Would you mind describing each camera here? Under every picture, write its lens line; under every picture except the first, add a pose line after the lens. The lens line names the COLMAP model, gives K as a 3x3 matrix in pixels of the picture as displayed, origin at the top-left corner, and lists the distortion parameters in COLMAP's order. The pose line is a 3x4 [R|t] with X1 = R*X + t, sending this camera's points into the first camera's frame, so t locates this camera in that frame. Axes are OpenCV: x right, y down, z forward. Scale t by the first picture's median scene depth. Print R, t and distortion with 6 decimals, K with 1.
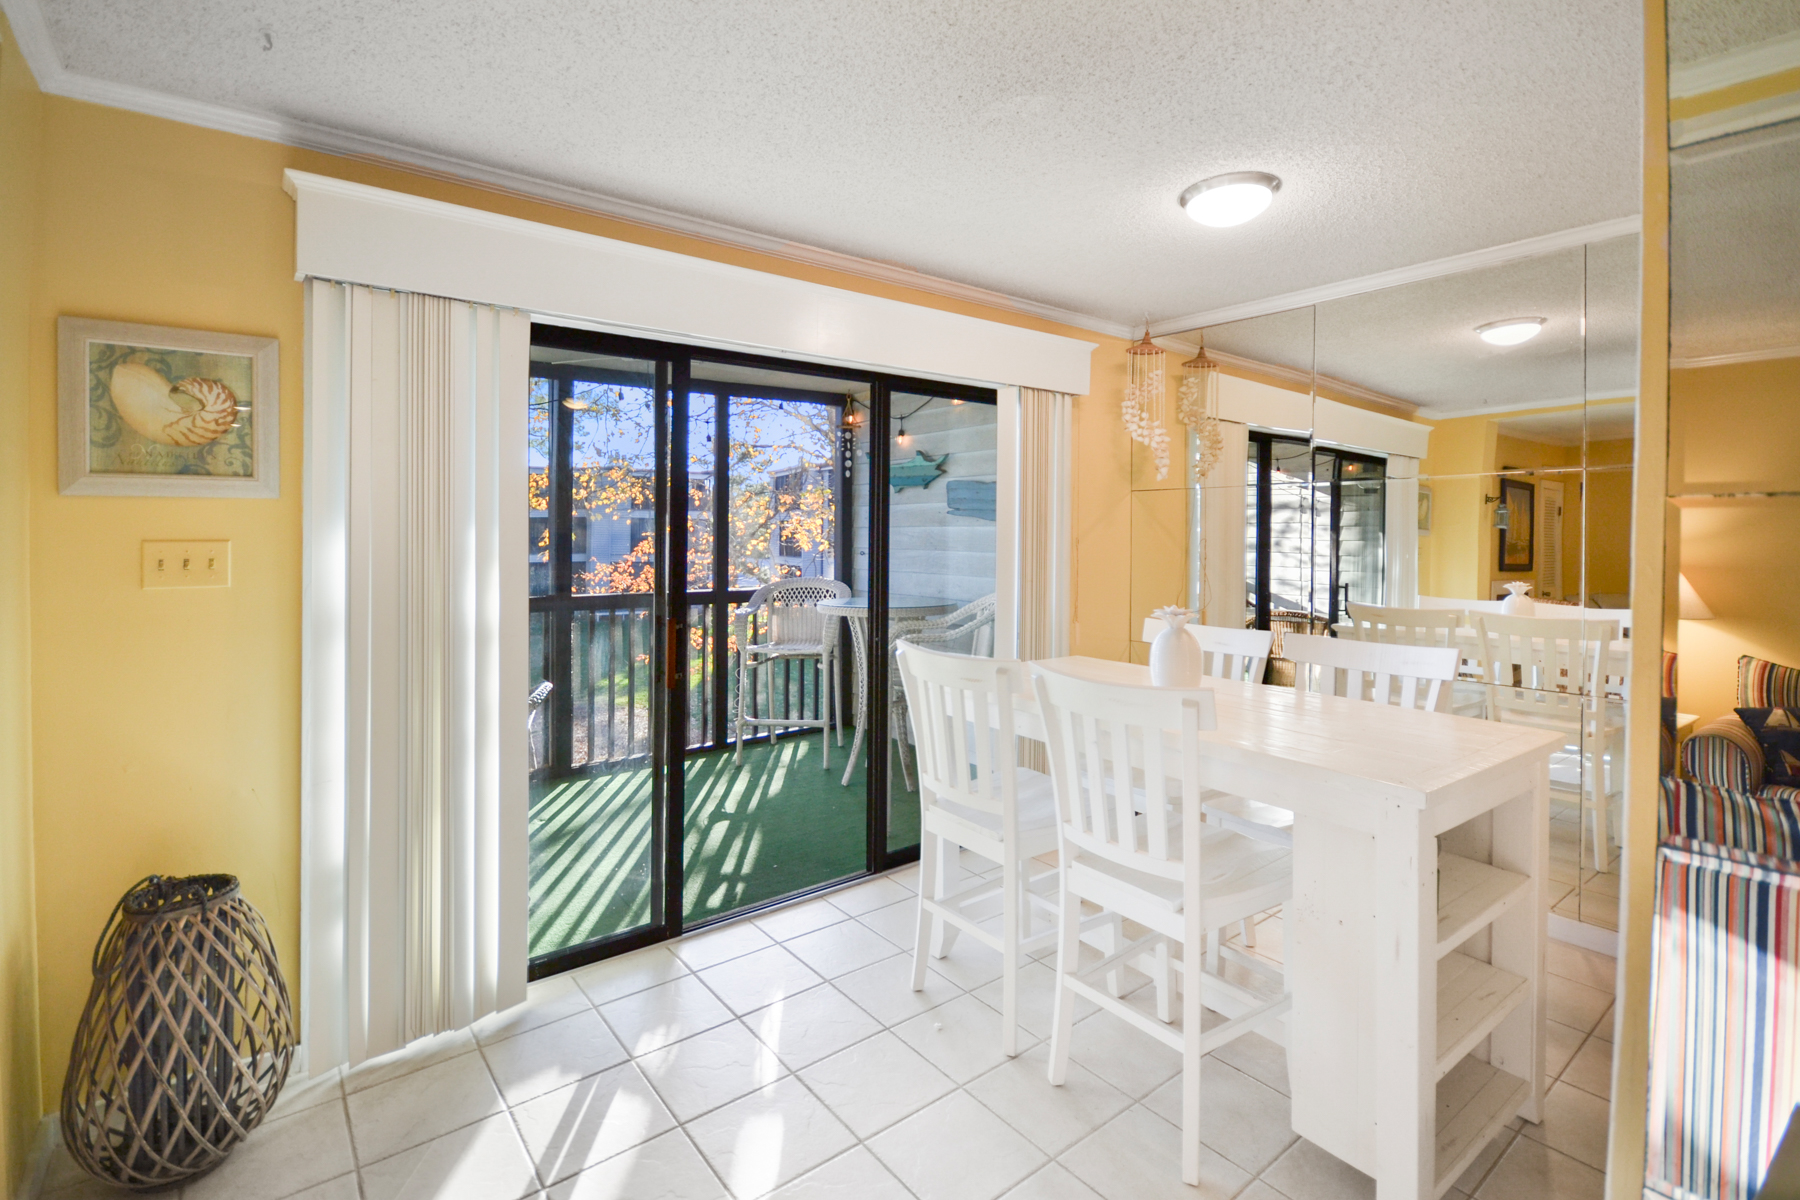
lens RADIAL K [[832.2, 0, 866.9], [0, 832.2, 550.2], [0, 0, 1]] dist [0.003416, -0.000832]
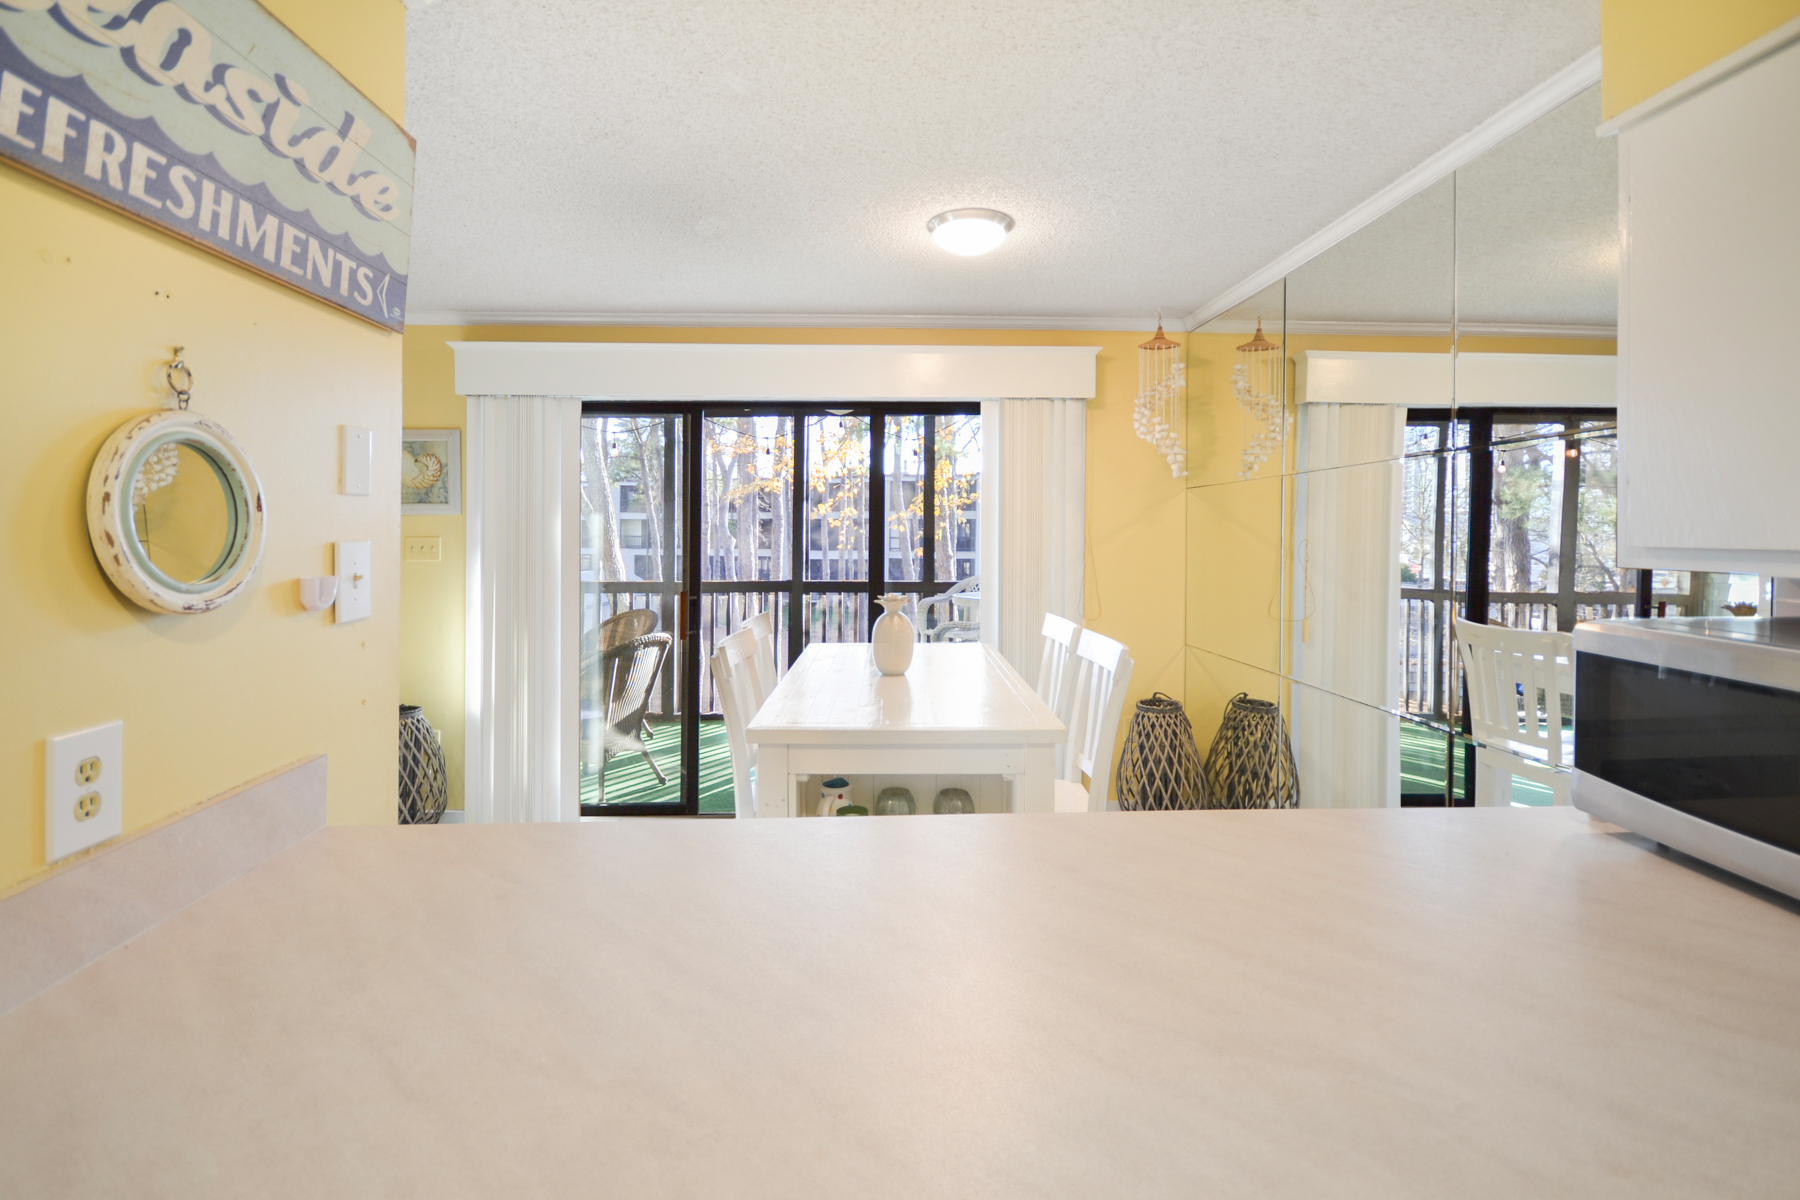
lens RADIAL K [[832.2, 0, 904.3], [0, 832.2, 541.7], [0, 0, 1]] dist [0.003416, -0.000832]
pose [[0.822683, 0.004235, -0.568484, 1.206916], [-0.008975, 0.999944, -0.005538, 0.000822], [0.568429, 0.009658, 0.822675, 0.031381]]
